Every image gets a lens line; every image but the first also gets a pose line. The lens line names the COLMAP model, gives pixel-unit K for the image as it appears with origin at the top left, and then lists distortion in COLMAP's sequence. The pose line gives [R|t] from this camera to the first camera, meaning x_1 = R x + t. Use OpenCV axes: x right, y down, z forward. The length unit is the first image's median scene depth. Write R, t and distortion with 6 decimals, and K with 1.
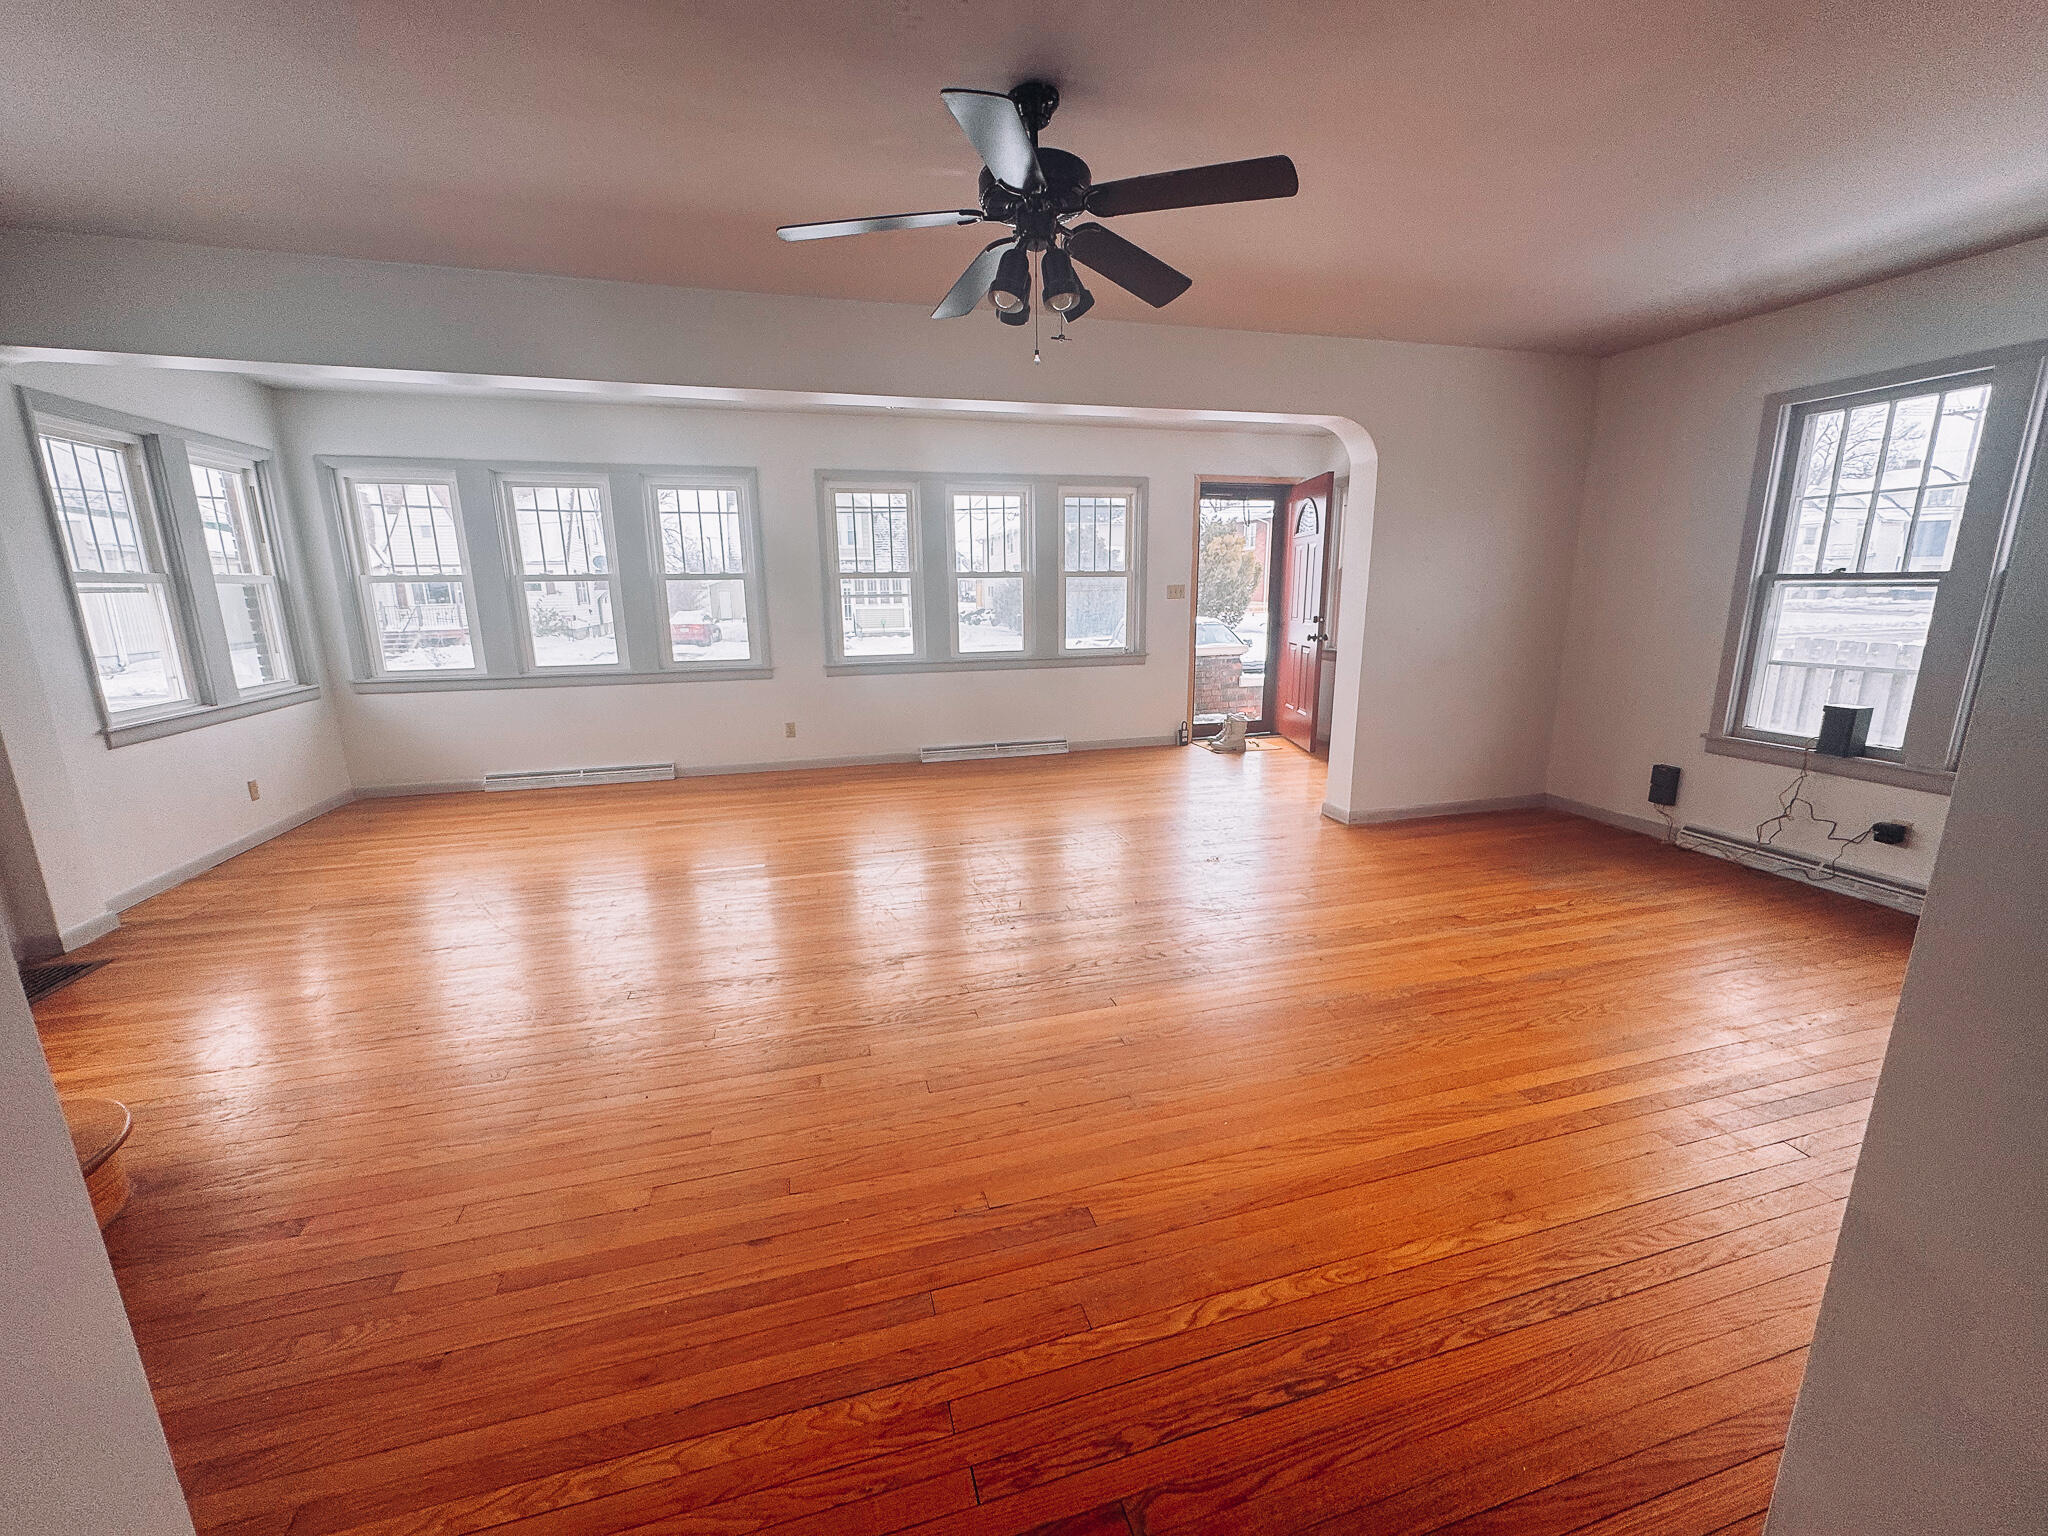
lens RADIAL K [[810.7, 0, 1026.6], [0, 810.7, 768.8], [0, 0, 1]] dist [-0.004344, 0.000309]
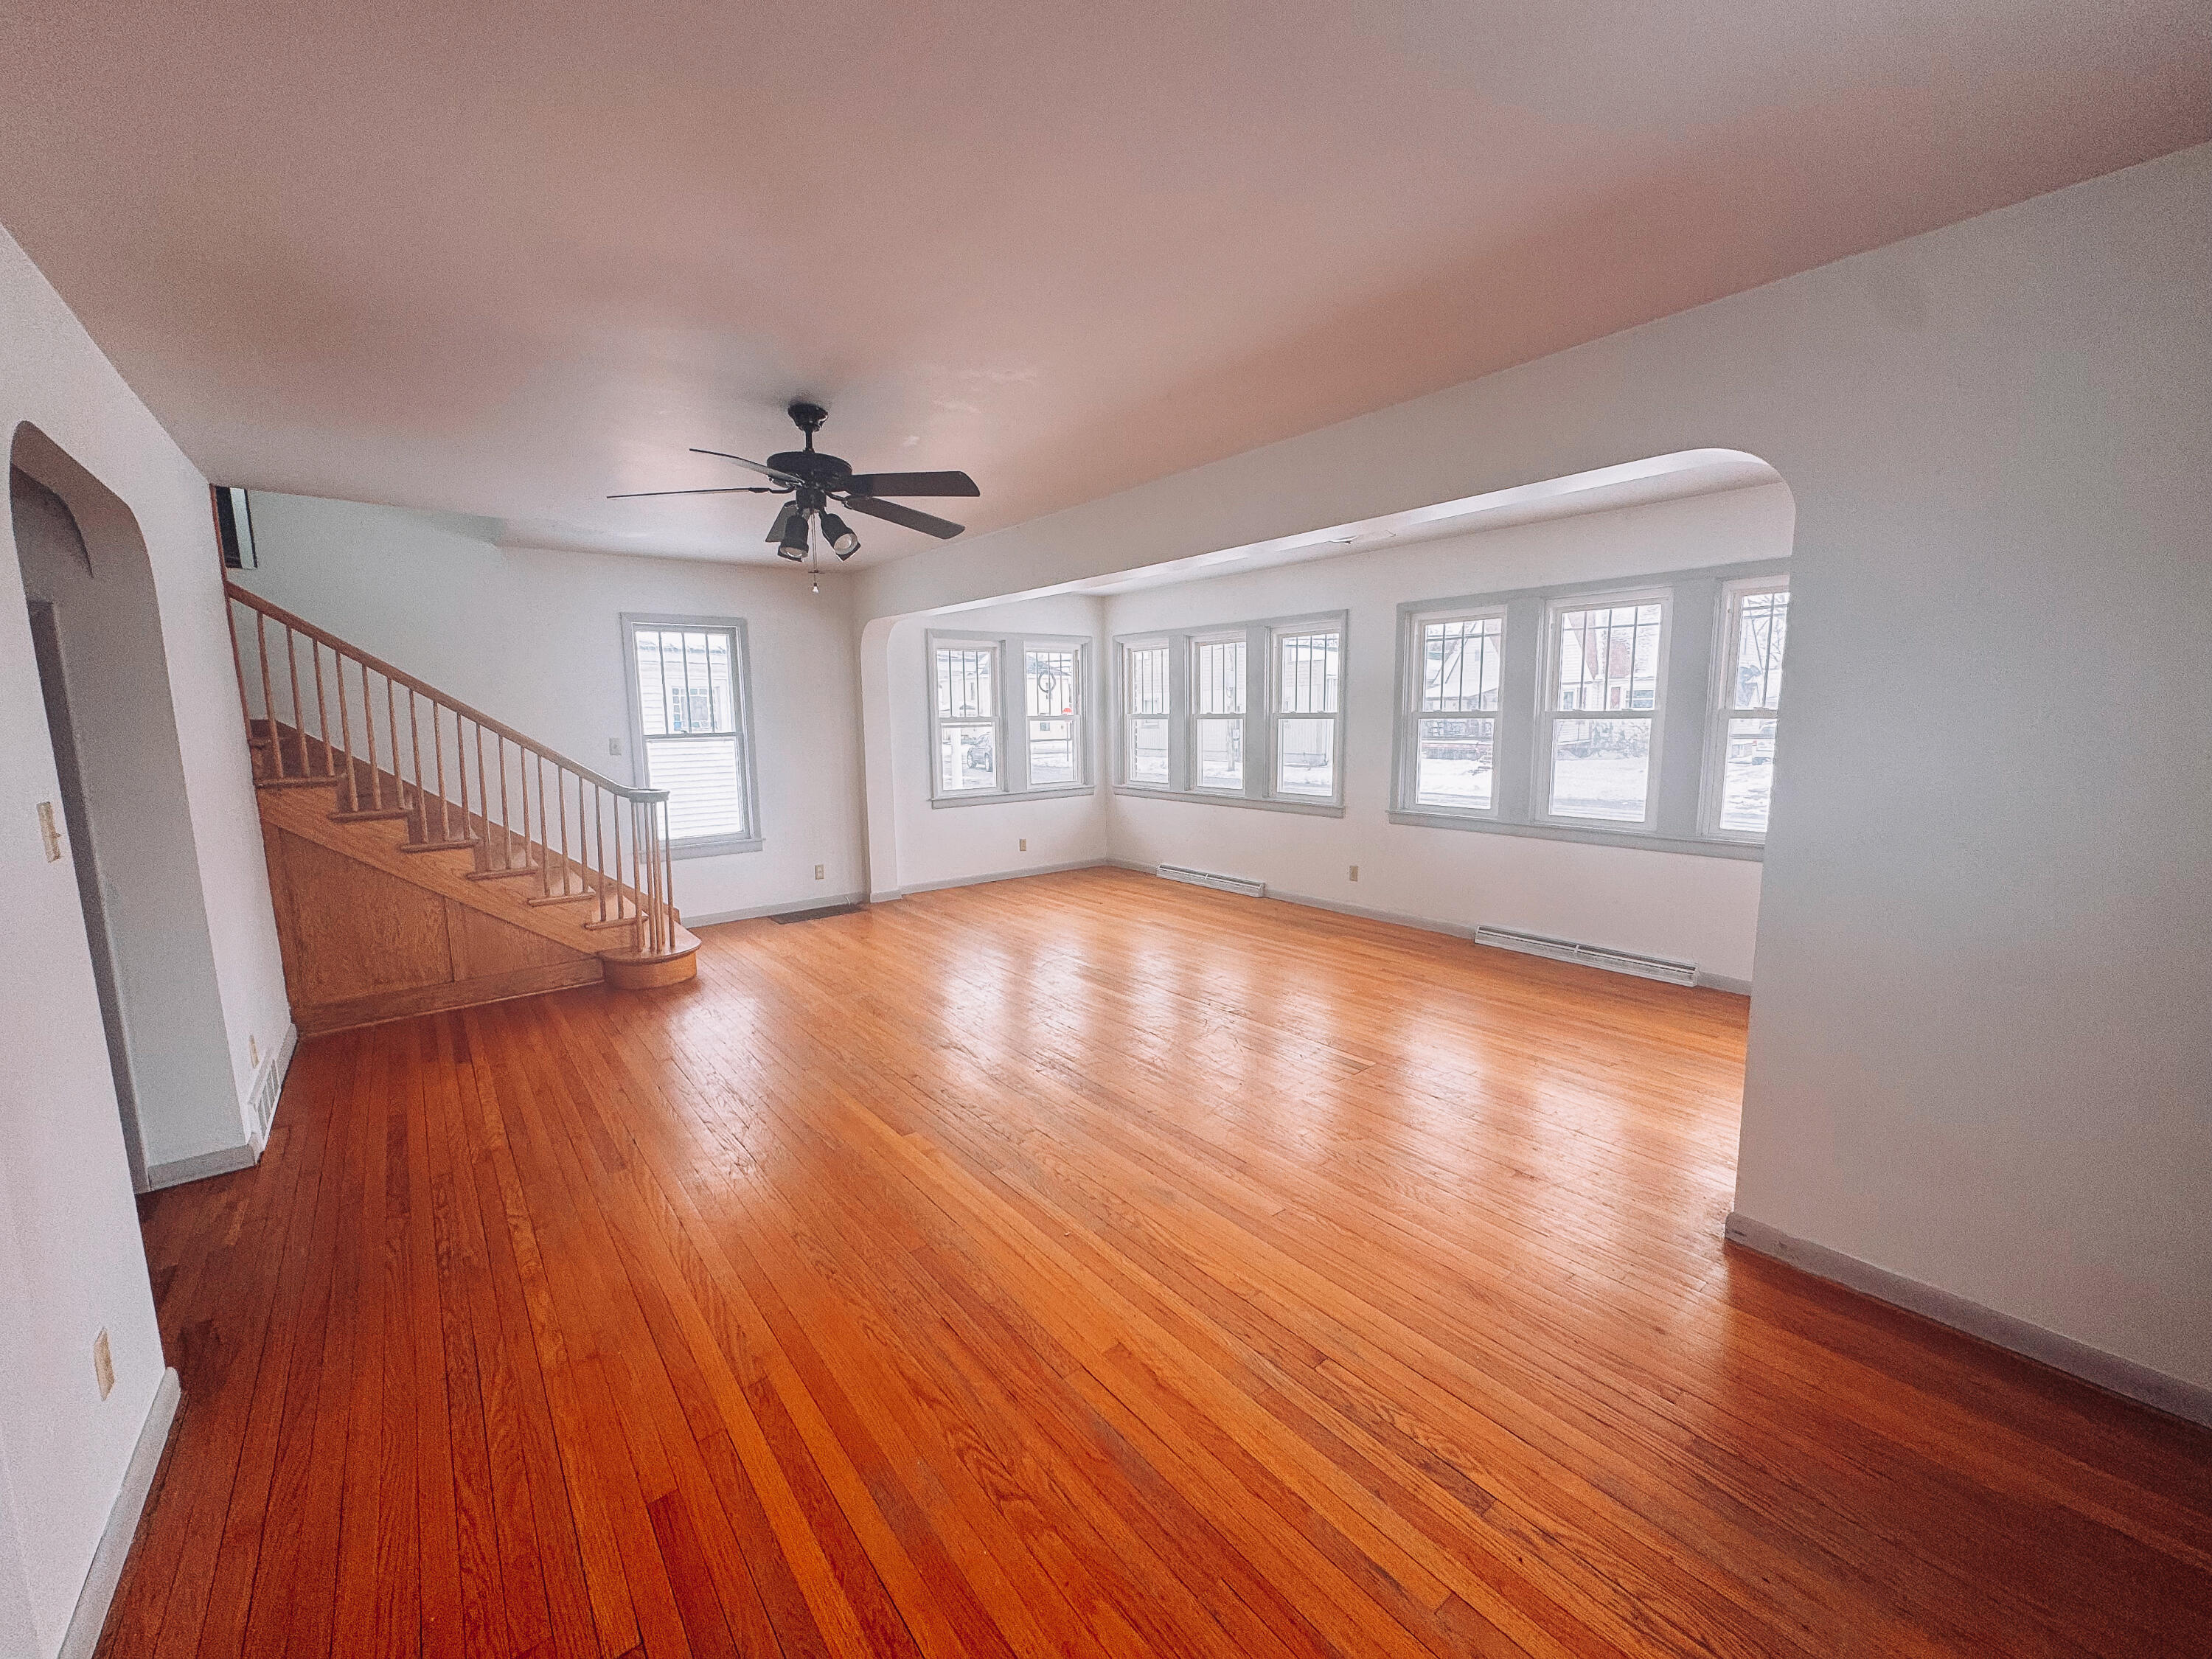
lens RADIAL K [[875.7, 0, 1108.8], [0, 875.7, 830.3], [0, 0, 1]] dist [-0.004344, 0.000309]
pose [[0.388154, 0.125271, -0.913041, 0.717608], [-0.201067, 0.978363, 0.048755, -0.121910], [0.899393, 0.164658, 0.404943, 0.424294]]
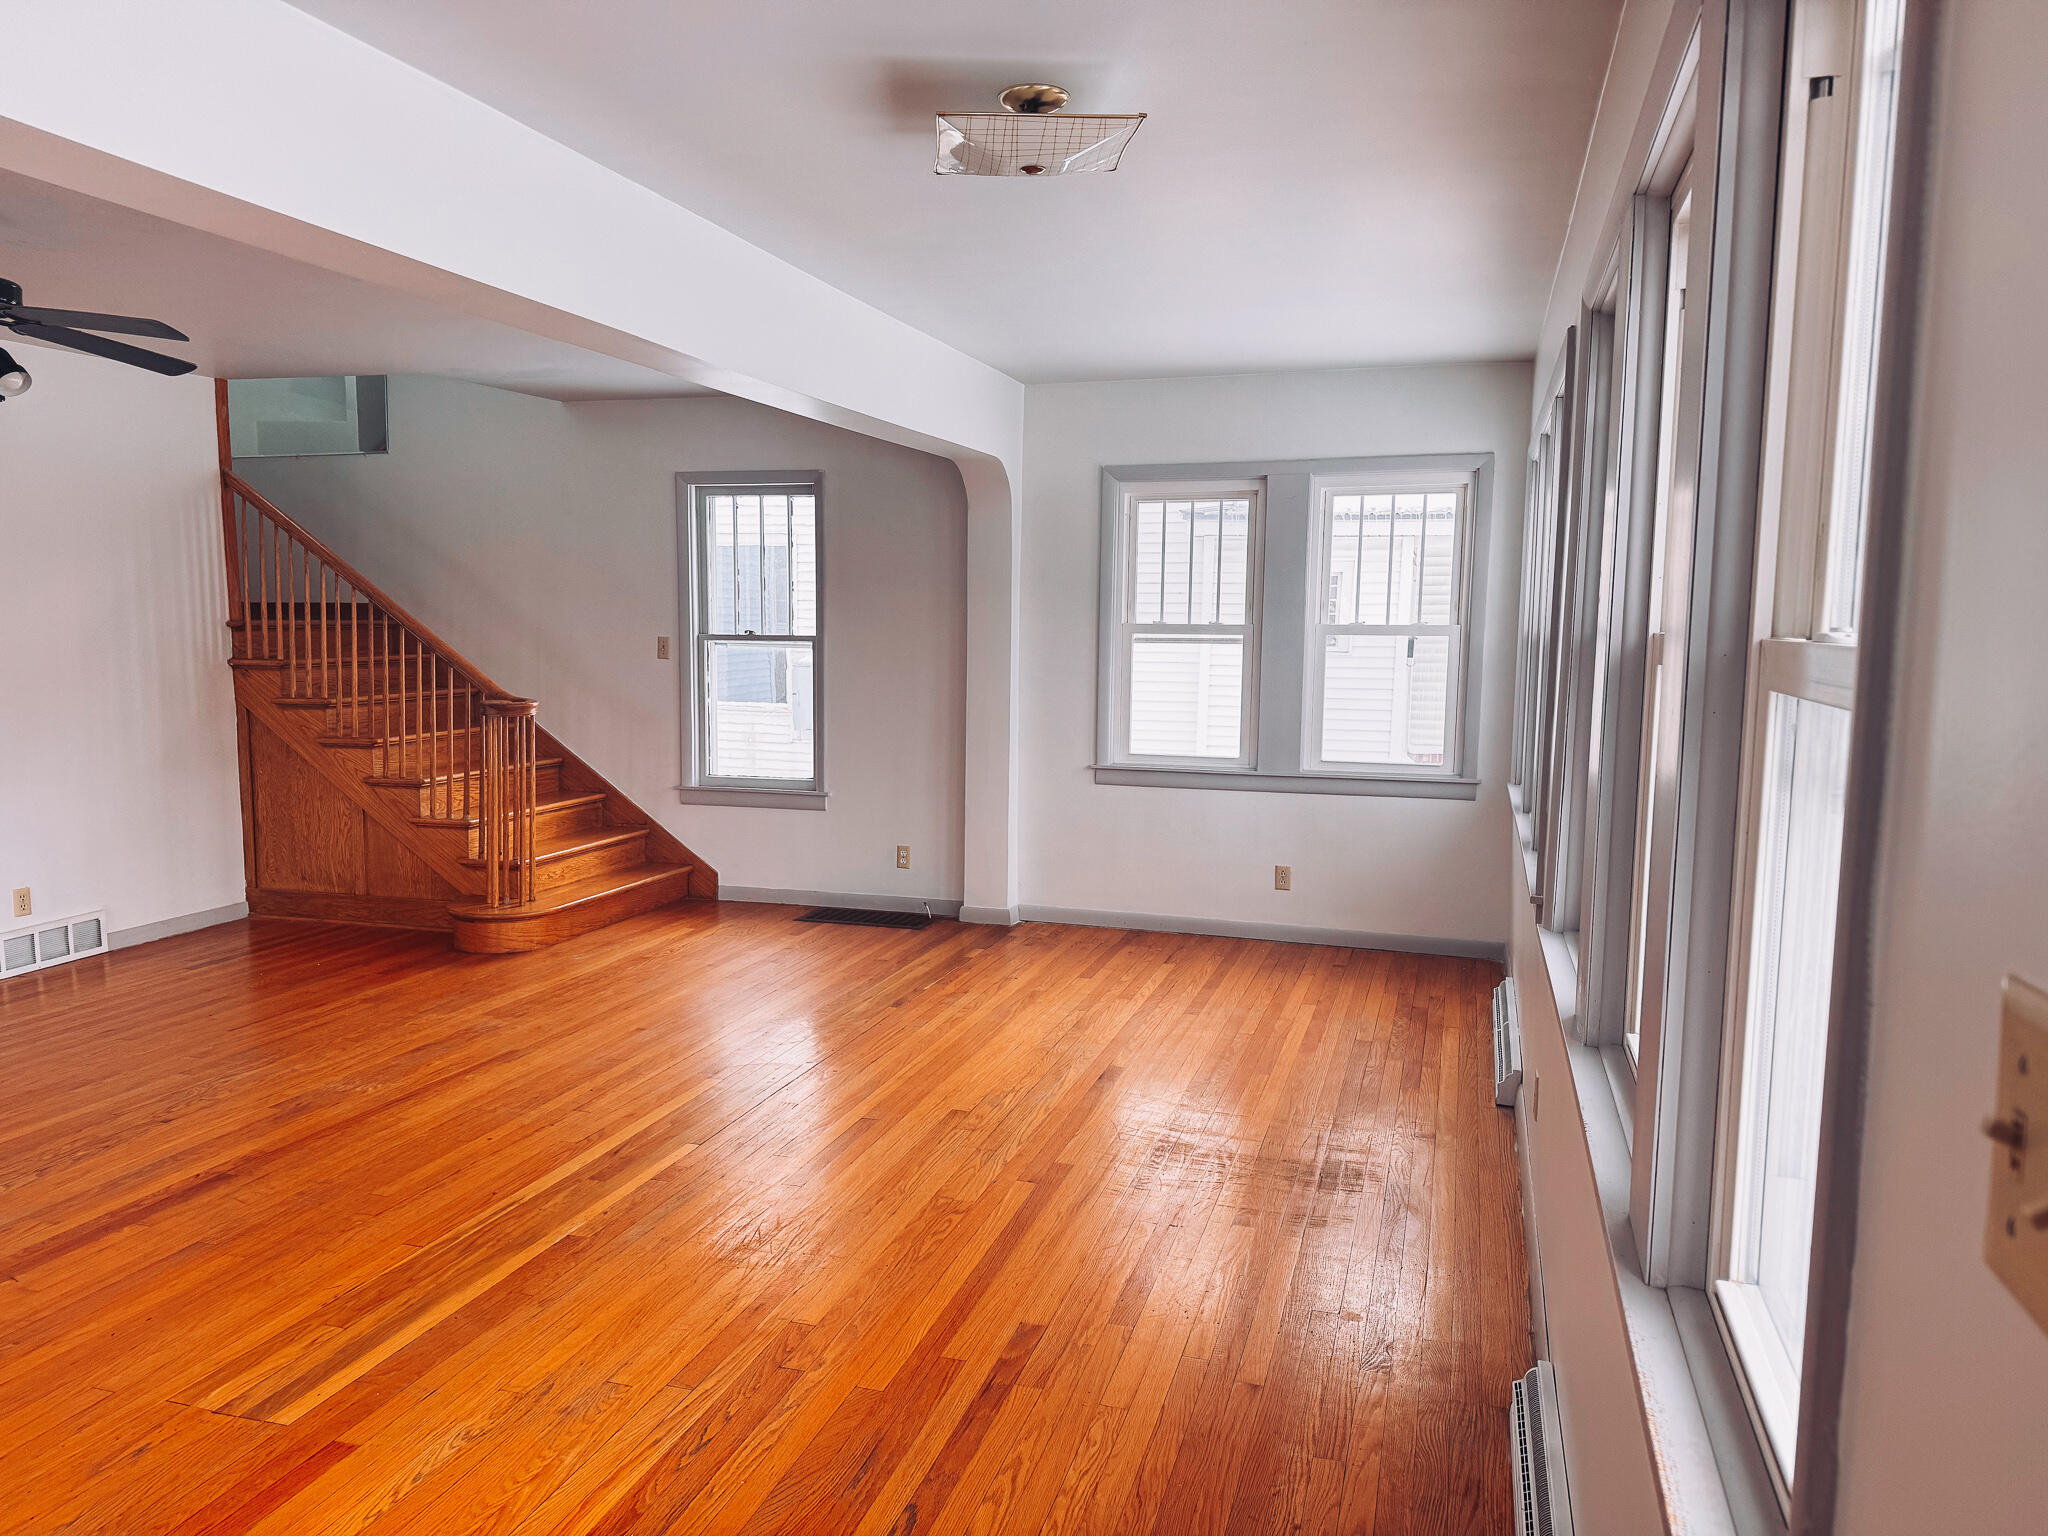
lens RADIAL K [[1427.7, 0, 1023.6], [0, 1427.7, 755.8], [0, 0, 1]] dist [0.097921, -0.162093]
pose [[-0.549757, 0.085091, -0.830979, 0.391428], [-0.196474, 0.953717, 0.227643, -0.368172], [0.811890, 0.288414, -0.507594, 1.466995]]
